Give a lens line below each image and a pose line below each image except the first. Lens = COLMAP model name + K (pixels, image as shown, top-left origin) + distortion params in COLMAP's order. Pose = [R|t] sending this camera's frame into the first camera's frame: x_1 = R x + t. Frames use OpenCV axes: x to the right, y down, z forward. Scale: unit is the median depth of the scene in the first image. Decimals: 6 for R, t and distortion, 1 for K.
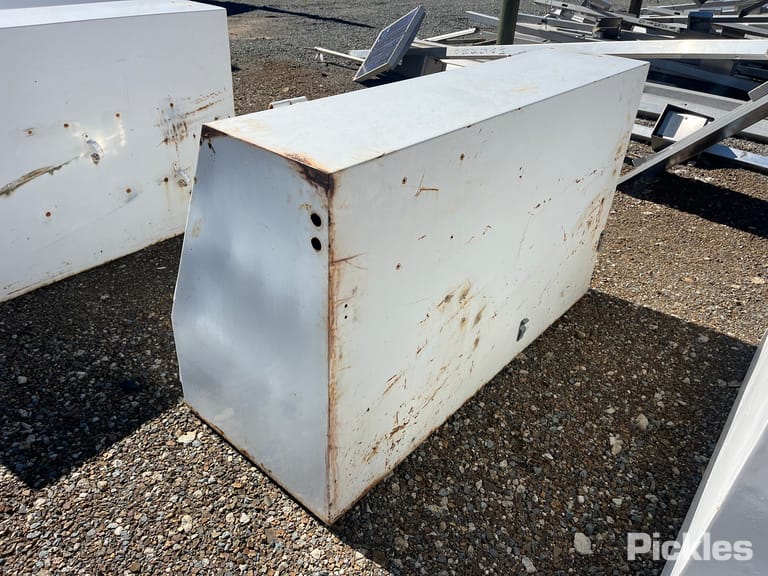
lens RADIAL K [[577.9, 0, 390.3], [0, 577.9, 285.3], [0, 0, 1]] dist [0.073106, -0.101222]
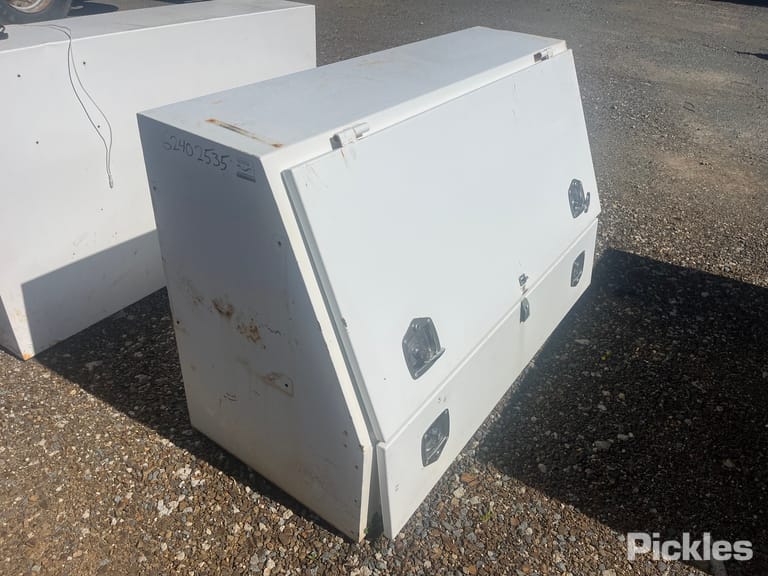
lens RADIAL K [[577.9, 0, 383.9], [0, 577.9, 284.7], [0, 0, 1]] dist [0.073106, -0.101222]
pose [[-0.990258, -0.042723, -0.132530, 0.311229], [-0.138339, 0.410326, 0.901385, -1.063473], [0.015871, 0.910938, -0.412239, 1.690396]]
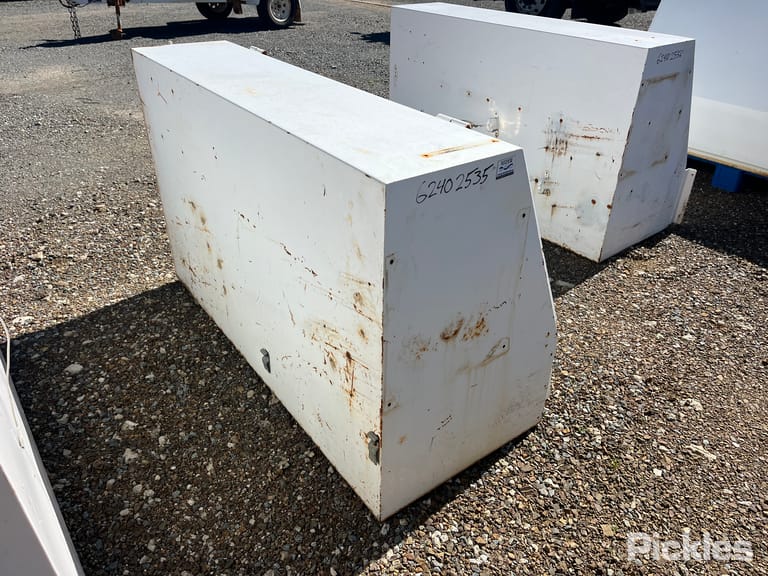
lens RADIAL K [[577.9, 0, 389.3], [0, 577.9, 284.7], [0, 0, 1]] dist [0.073106, -0.101222]
pose [[-0.227659, 0.458606, -0.858983, 1.107173], [-0.539150, 0.675218, 0.503387, -0.694531], [0.810857, 0.577721, 0.093538, 1.199628]]
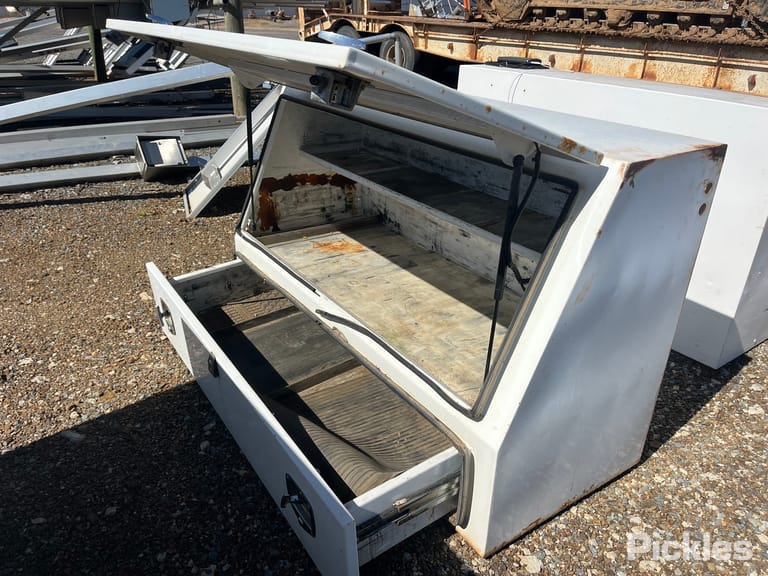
lens RADIAL K [[577.9, 0, 380.1], [0, 577.9, 293.2], [0, 0, 1]] dist [0.073106, -0.101222]
pose [[0.270538, -0.471109, 0.839562, -0.944910], [0.503471, 0.812556, 0.293718, -0.416277], [-0.820564, 0.343234, 0.457017, 0.675901]]
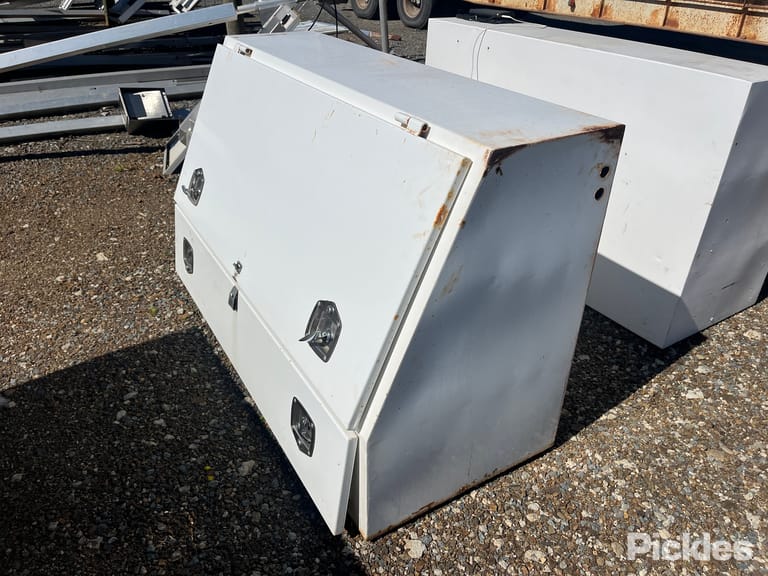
lens RADIAL K [[577.9, 0, 384.6], [0, 577.9, 285.0], [0, 0, 1]] dist [0.073106, -0.101222]
pose [[0.320121, -0.525738, 0.788113, -0.837382], [0.501124, 0.799949, 0.330084, -0.343371], [-0.803988, 0.289276, 0.519540, 0.503623]]
